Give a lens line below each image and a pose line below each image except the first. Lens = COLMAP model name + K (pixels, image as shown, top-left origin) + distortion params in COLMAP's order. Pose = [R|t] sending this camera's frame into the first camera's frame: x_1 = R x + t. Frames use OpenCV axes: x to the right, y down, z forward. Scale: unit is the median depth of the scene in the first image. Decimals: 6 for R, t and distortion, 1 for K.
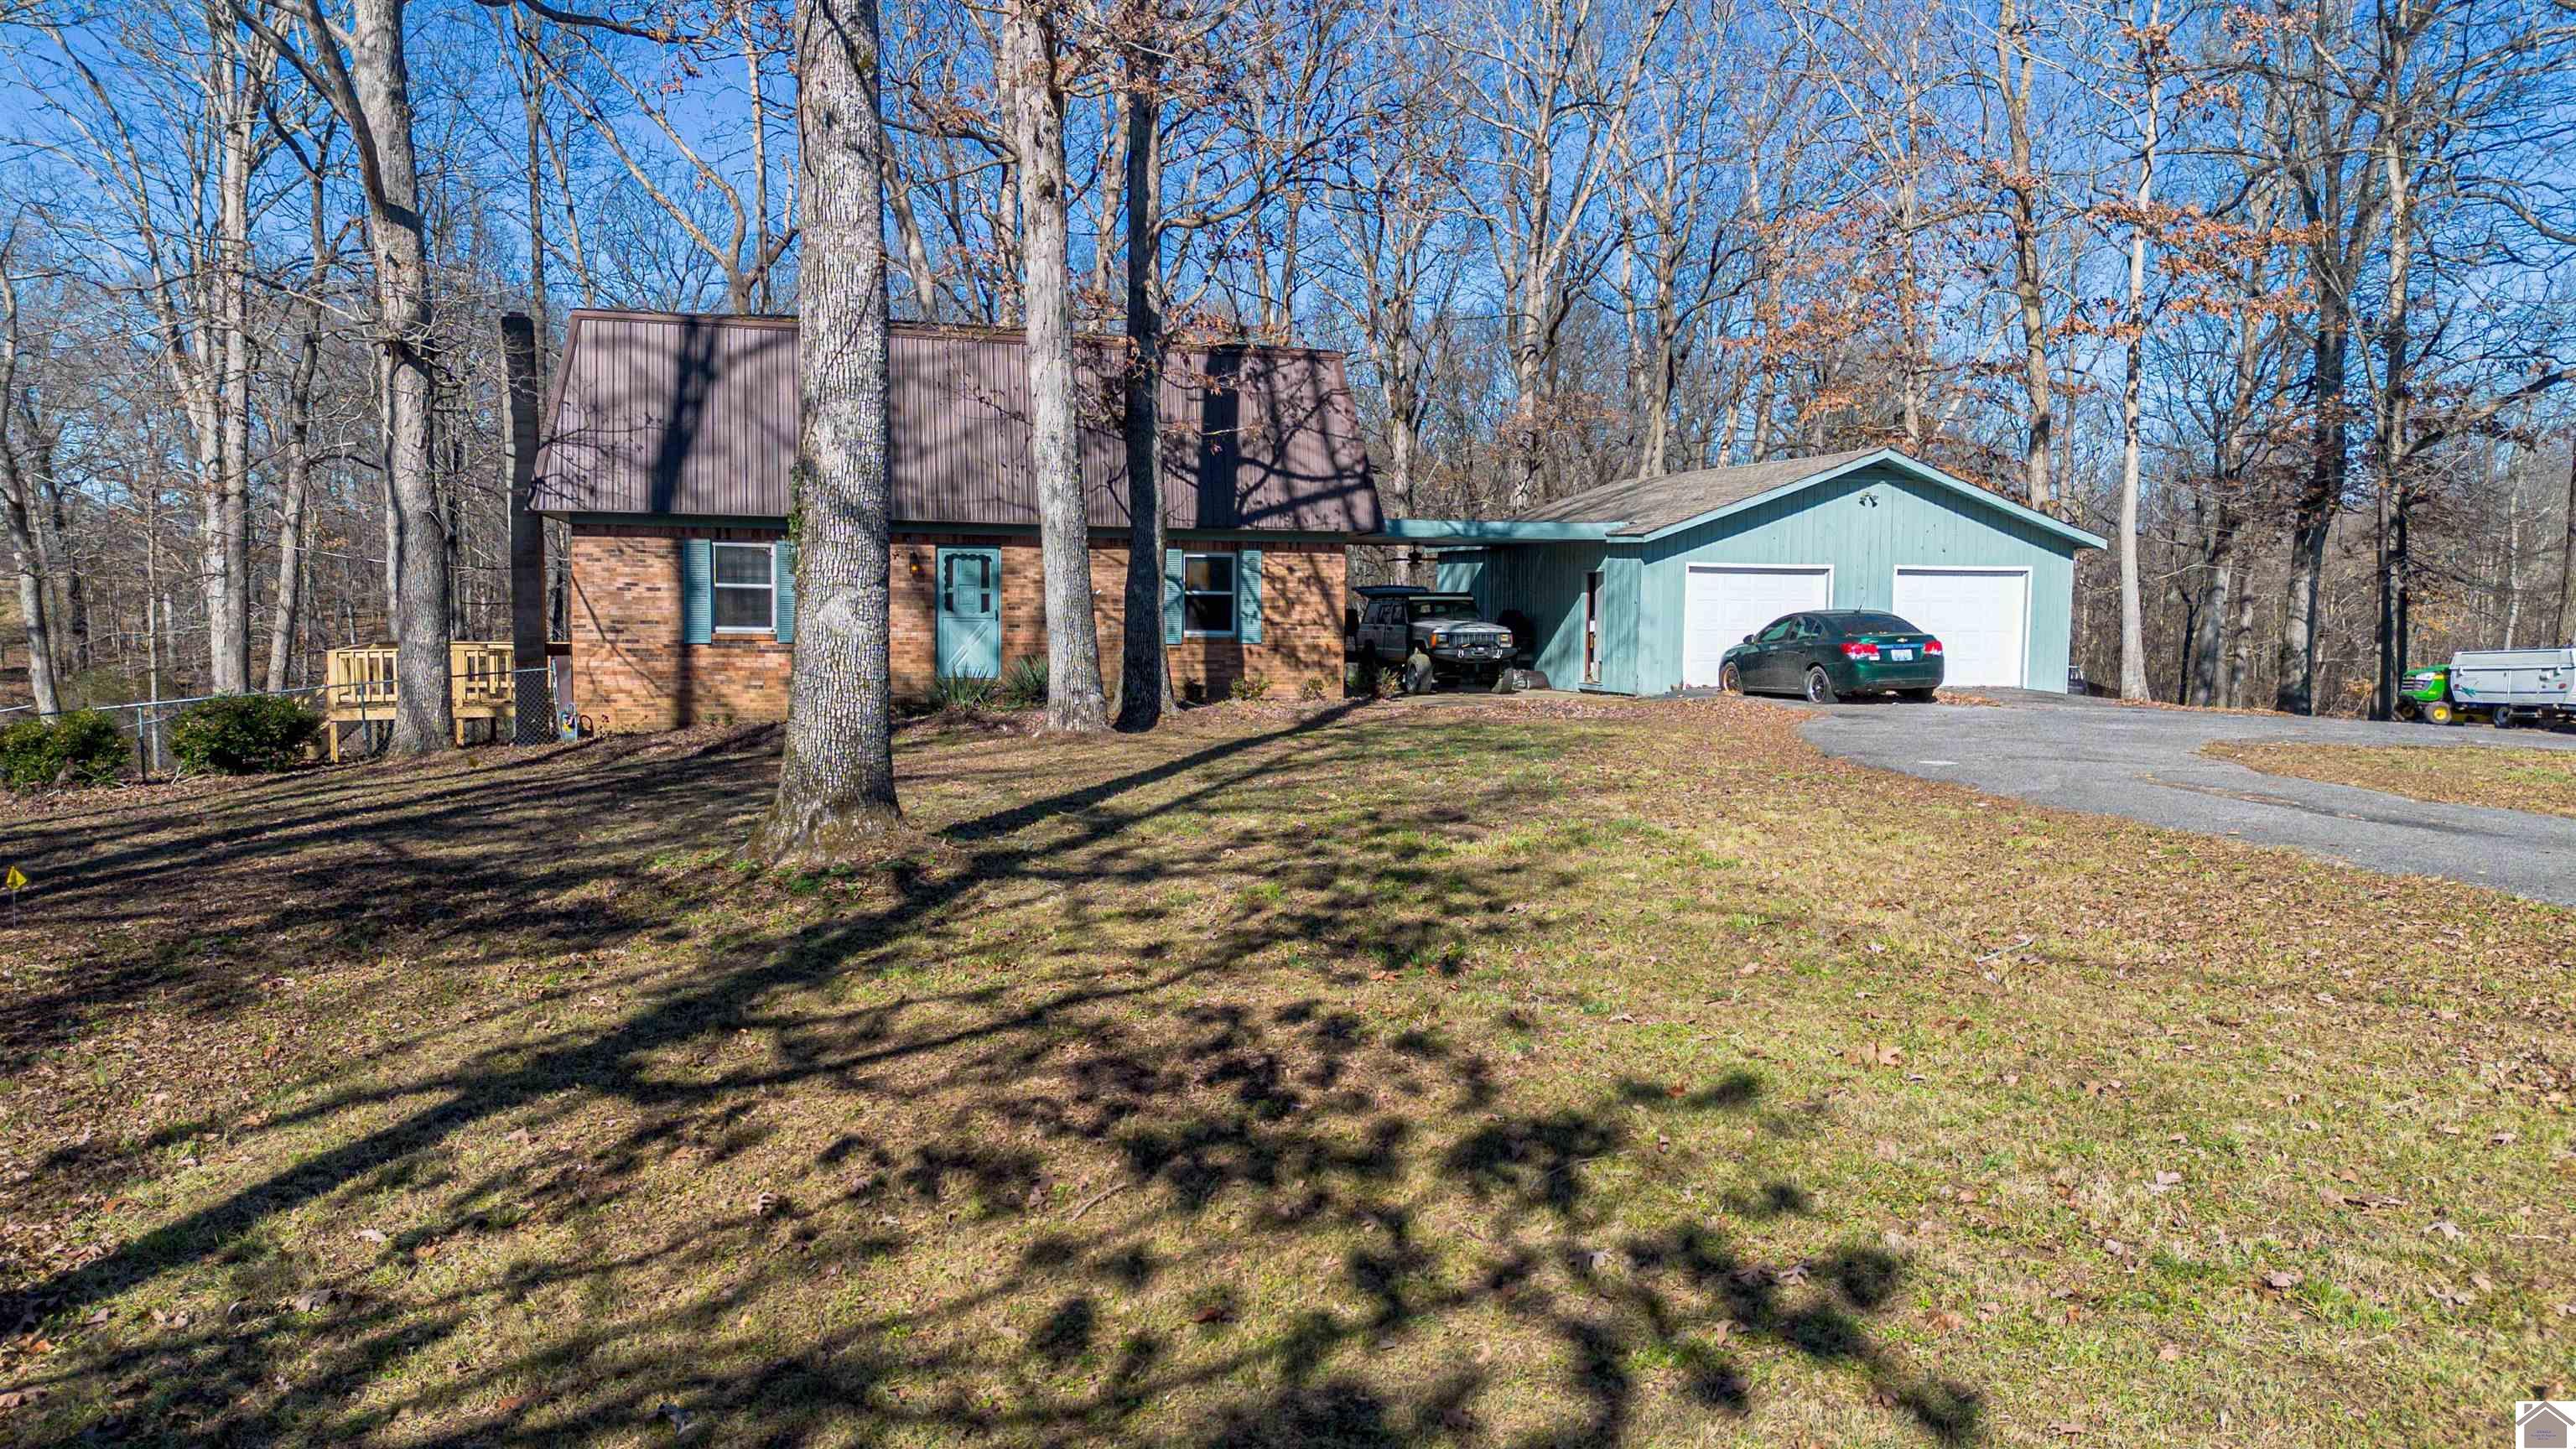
lens RADIAL K [[1889.4, 0, 1288.0], [0, 1889.4, 724.5], [0, 0, 1]] dist [0.128696, -0.176857]
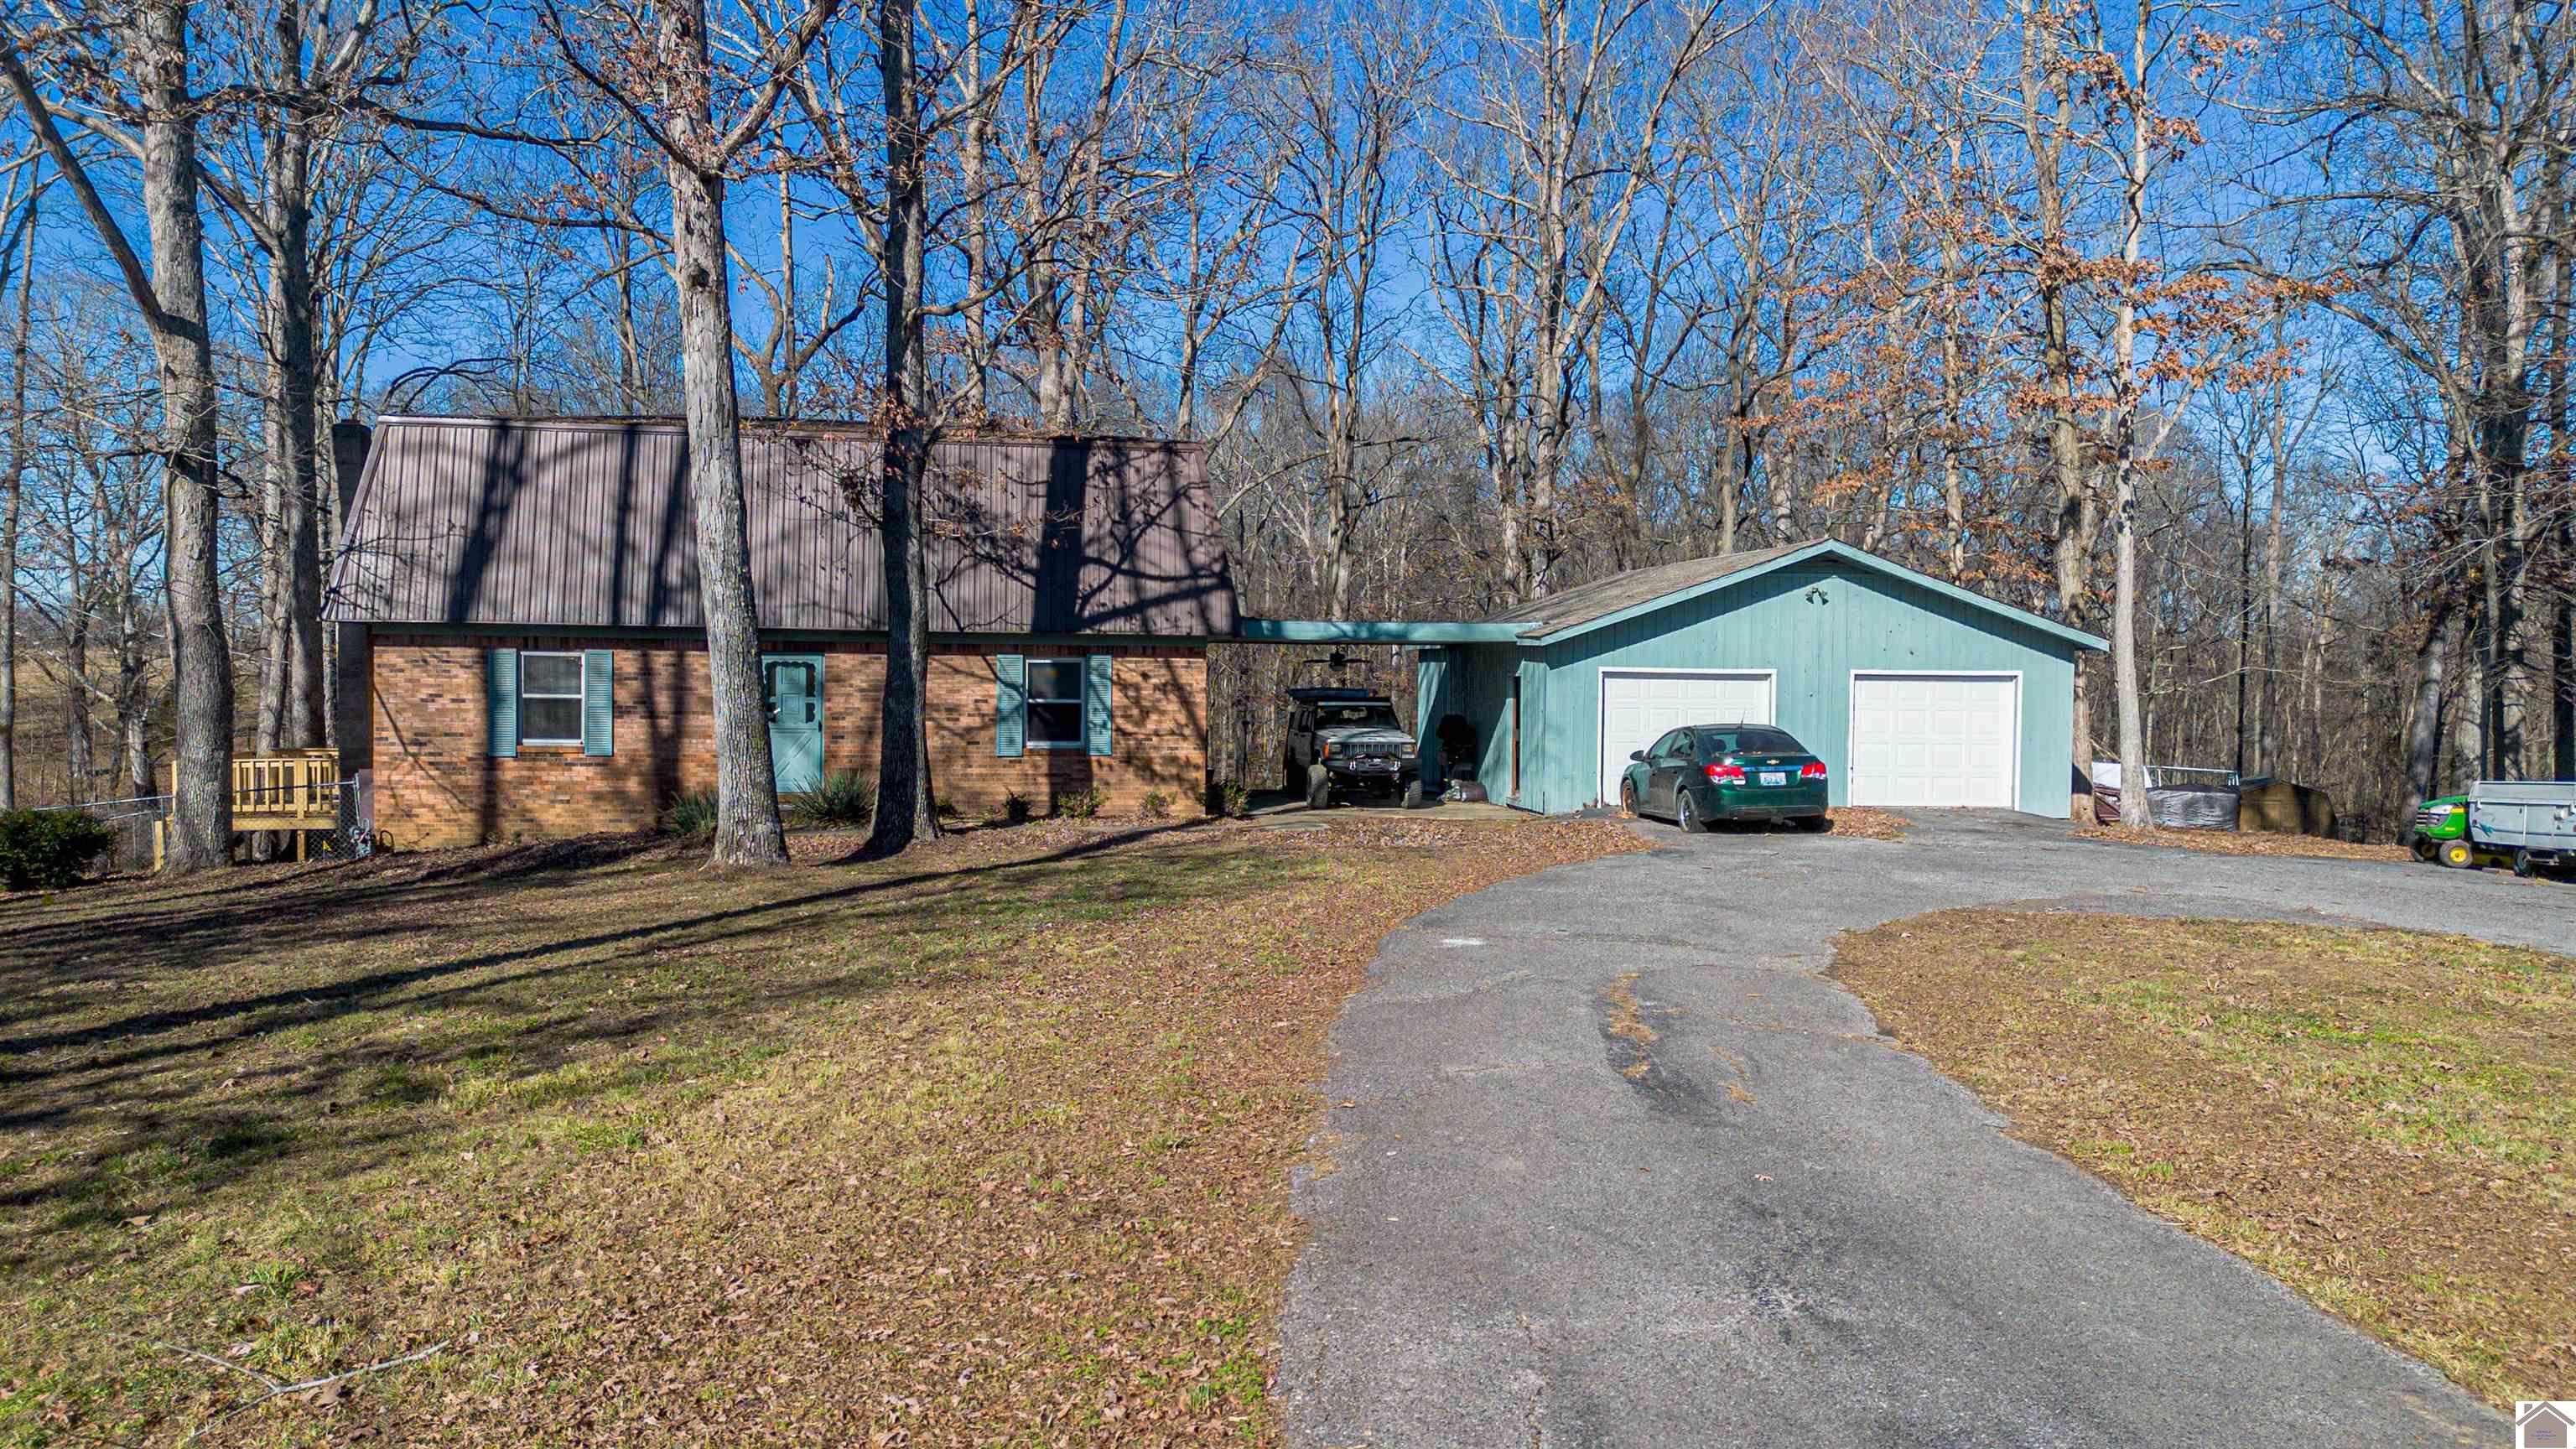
lens RADIAL K [[1871.5, 0, 1288.0], [0, 1871.5, 724.5], [0, 0, 1]] dist [0.076126, -0.051269]
pose [[0.988503, 0.003665, -0.151160, 0.215165], [-0.009812, 0.999154, -0.039938, -0.022795], [0.150886, 0.040962, 0.987702, 0.108486]]
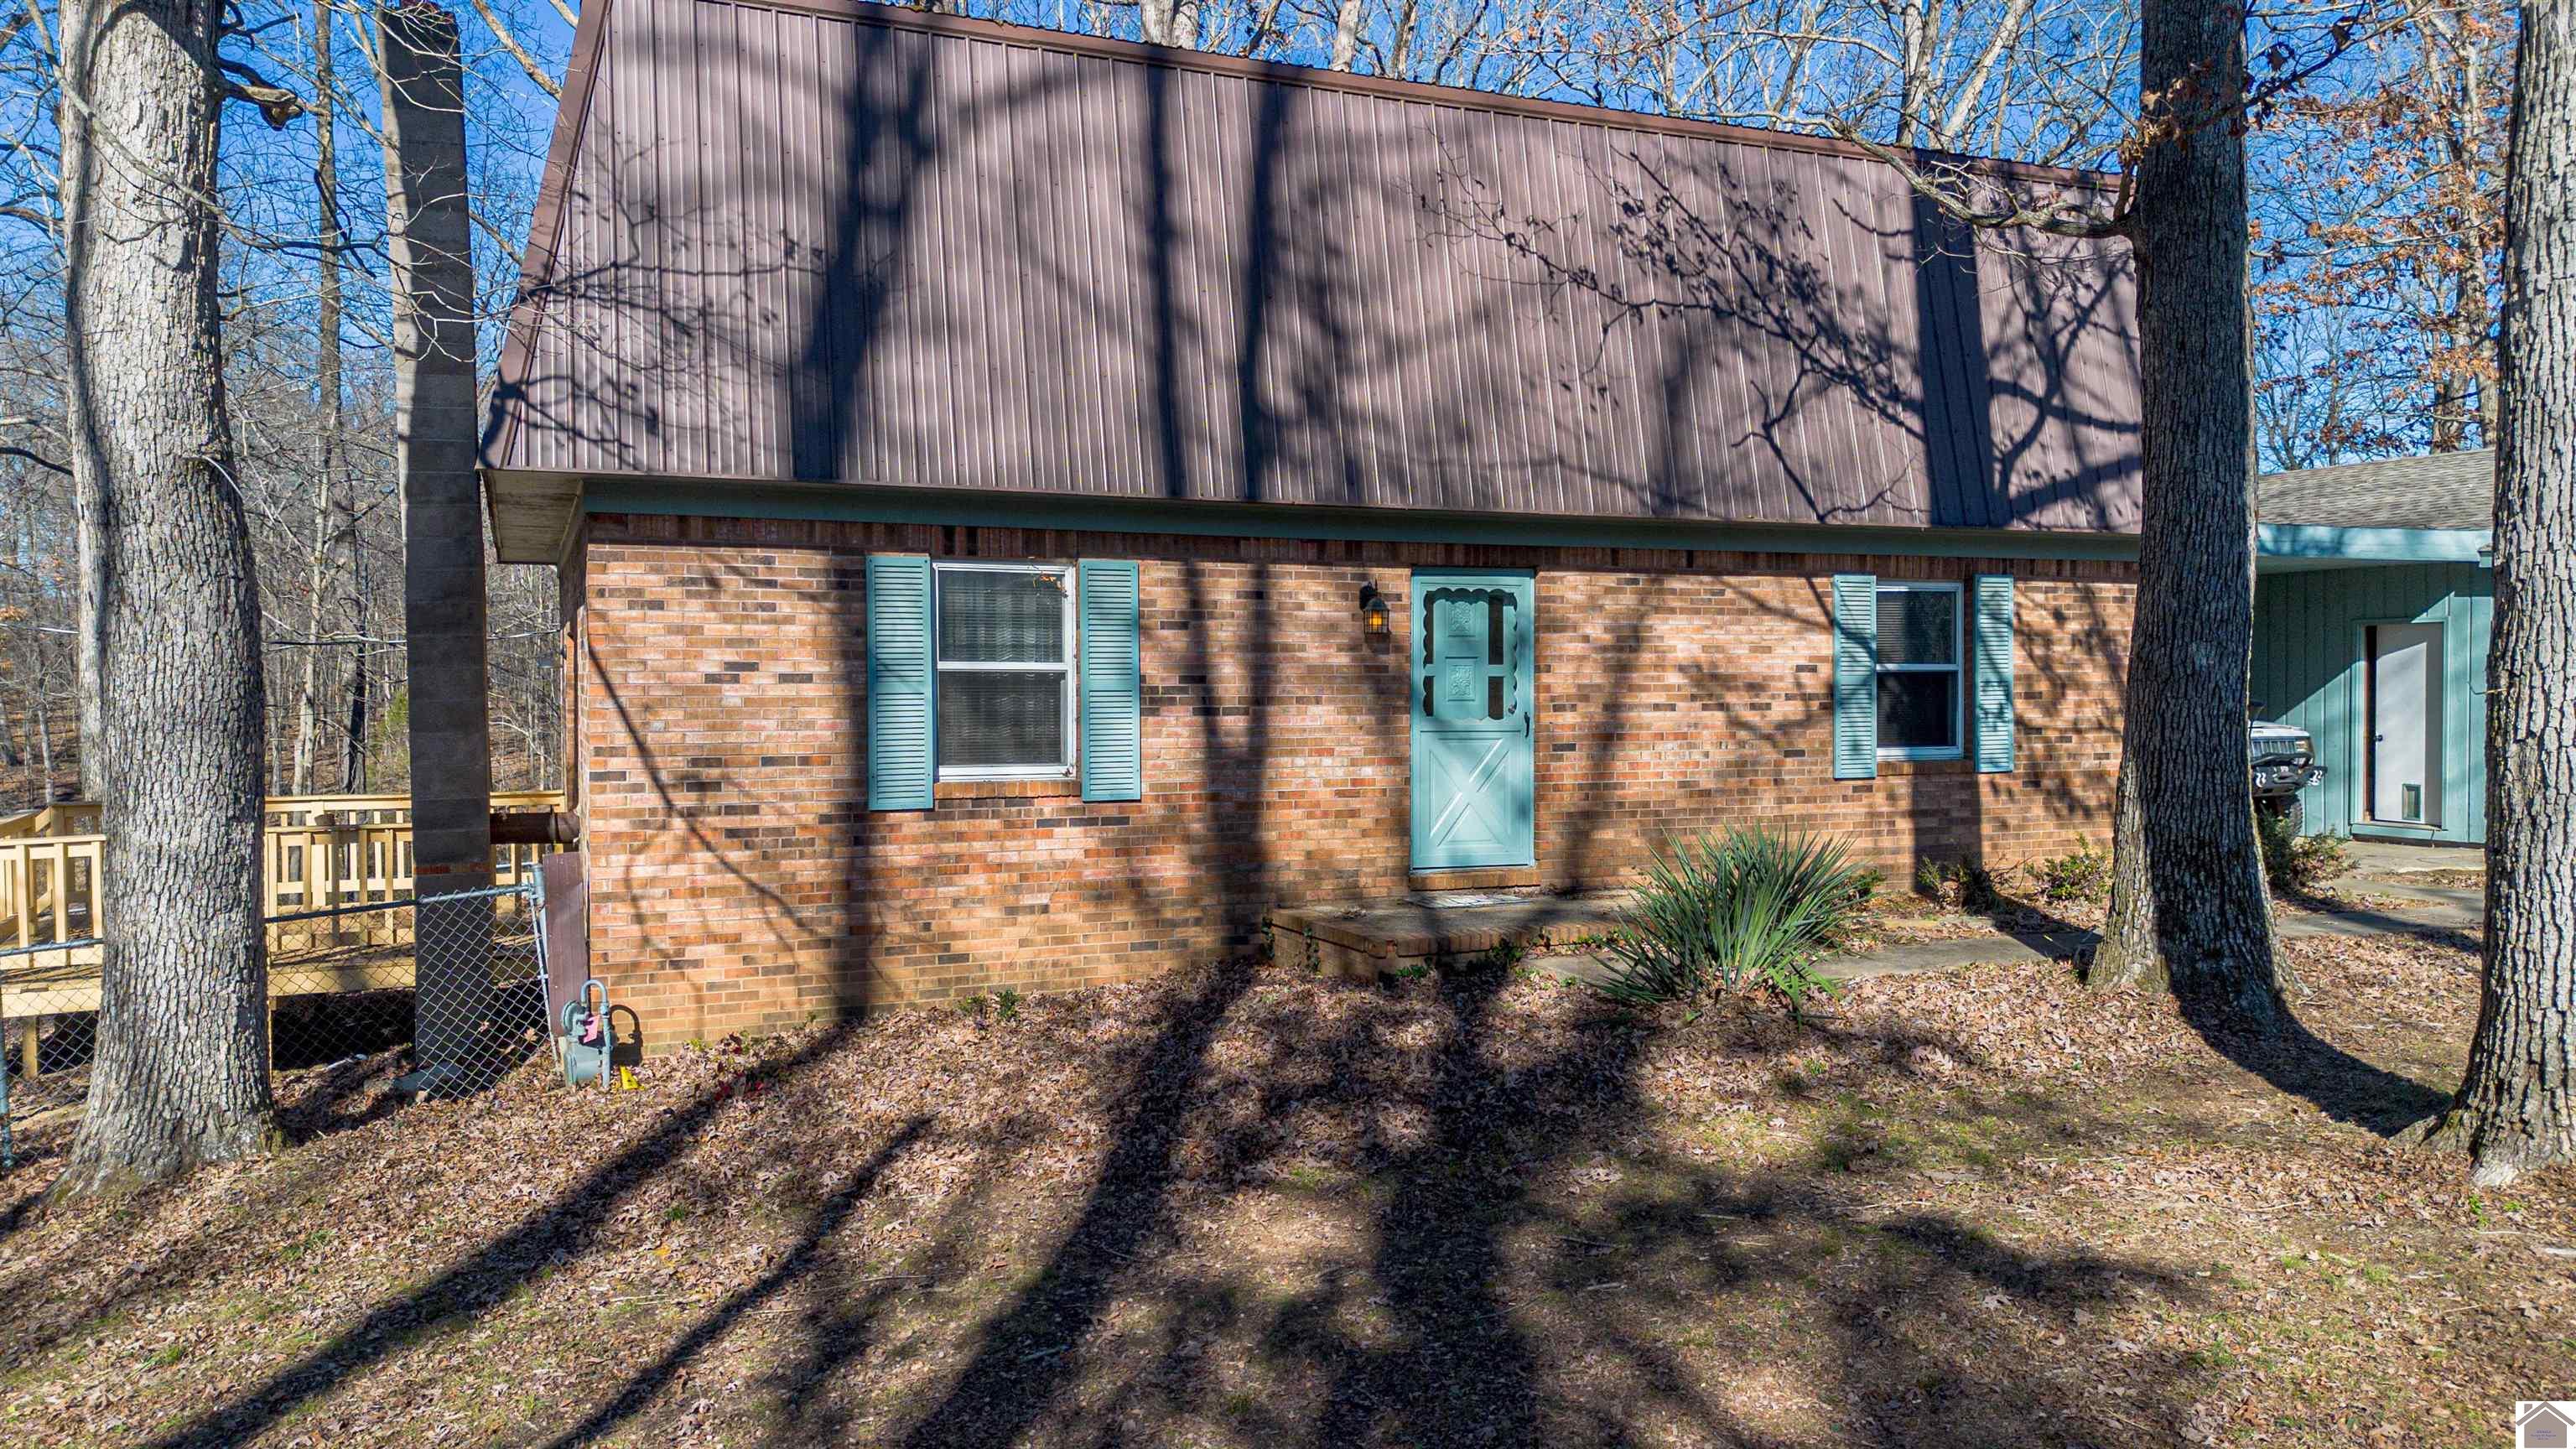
lens RADIAL K [[1871.5, 0, 1288.0], [0, 1871.5, 724.5], [0, 0, 1]] dist [0.076126, -0.051269]
pose [[0.992299, -0.017517, 0.122618, -0.260185], [0.023160, 0.998730, -0.044746, -0.038550], [-0.121678, 0.047241, 0.991445, 0.561941]]
